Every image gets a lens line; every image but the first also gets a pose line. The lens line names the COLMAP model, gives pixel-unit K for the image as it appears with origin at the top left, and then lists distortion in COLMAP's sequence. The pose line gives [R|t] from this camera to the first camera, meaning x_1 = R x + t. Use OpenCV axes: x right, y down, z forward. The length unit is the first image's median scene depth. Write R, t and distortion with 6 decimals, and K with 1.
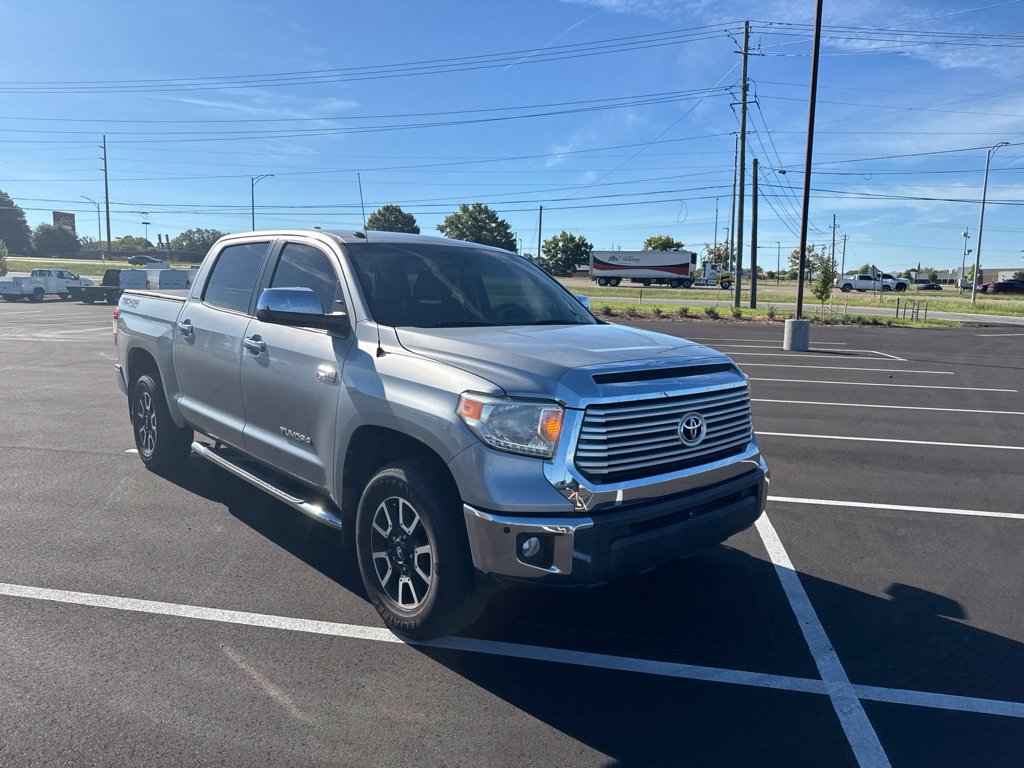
lens RADIAL K [[709.1, 0, 507.0], [0, 709.1, 395.6], [0, 0, 1]] dist [0.076069, -0.096298]
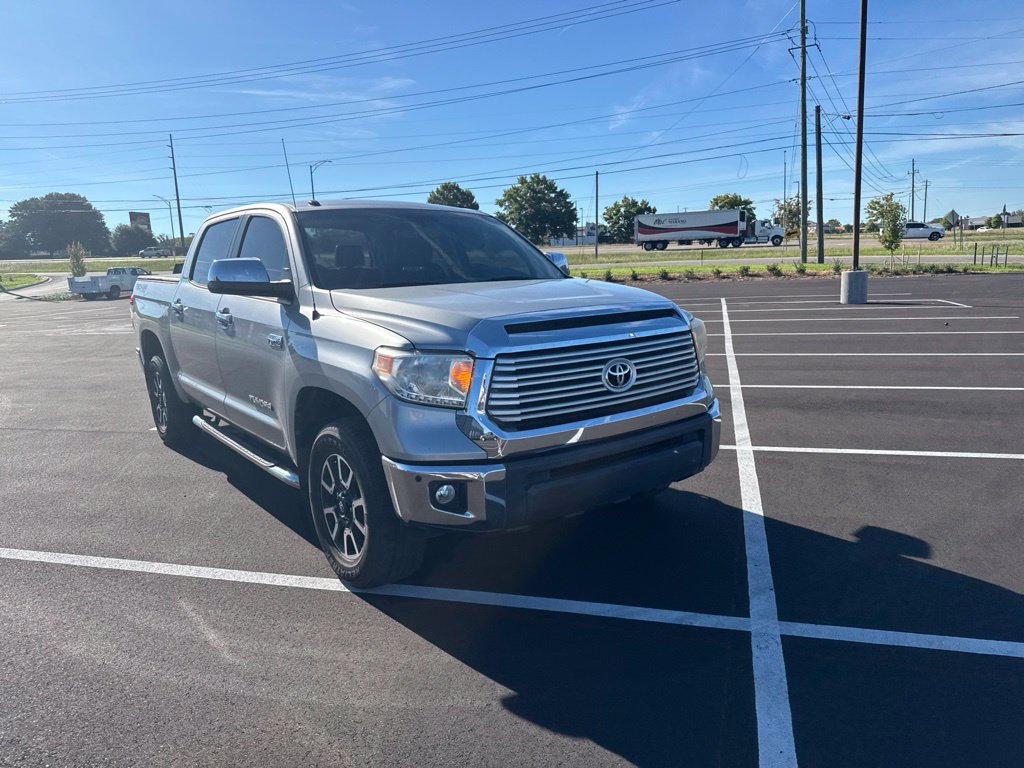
lens RADIAL K [[711.1, 0, 516.2], [0, 711.1, 402.1], [0, 0, 1]] dist [0.066197, -0.089719]
pose [[0.995272, -0.043814, -0.086685, 0.117164], [0.047685, 0.997932, 0.043101, 0.020373], [0.084617, -0.047030, 0.995303, -0.004450]]
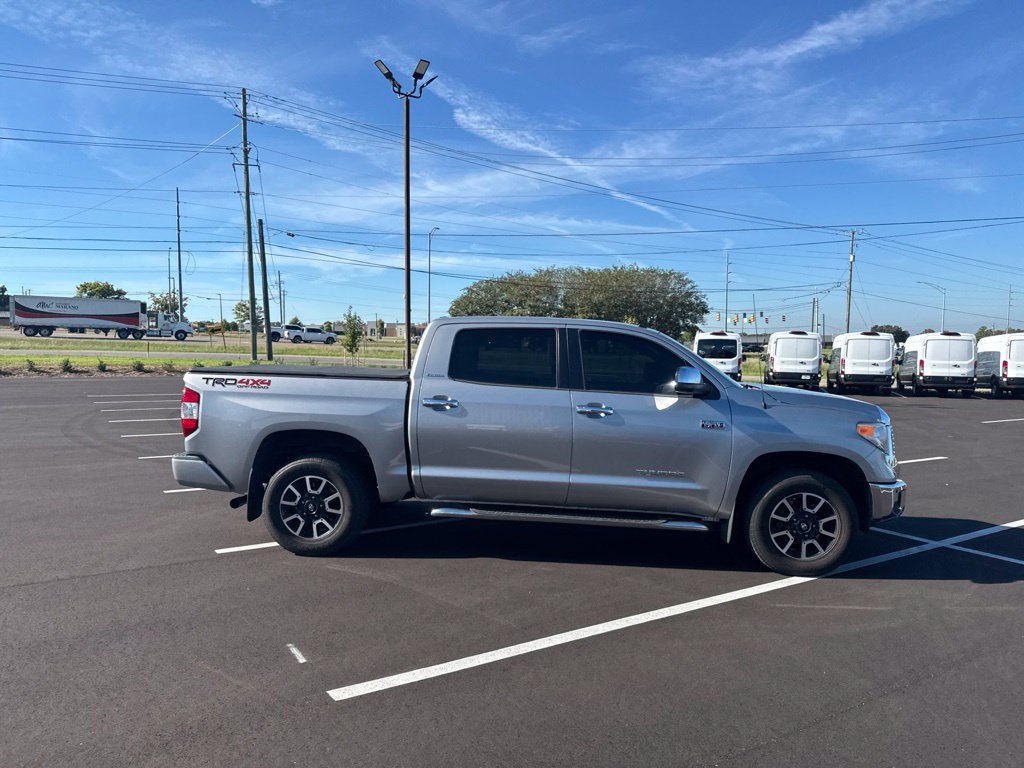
lens RADIAL K [[712.5, 0, 506.9], [0, 712.5, 405.6], [0, 0, 1]] dist [0.052822, -0.072062]
pose [[0.728281, -0.065499, 0.682141, -1.027751], [0.103544, 0.994511, -0.015055, -0.059394], [-0.677411, 0.081596, 0.731066, 0.138405]]
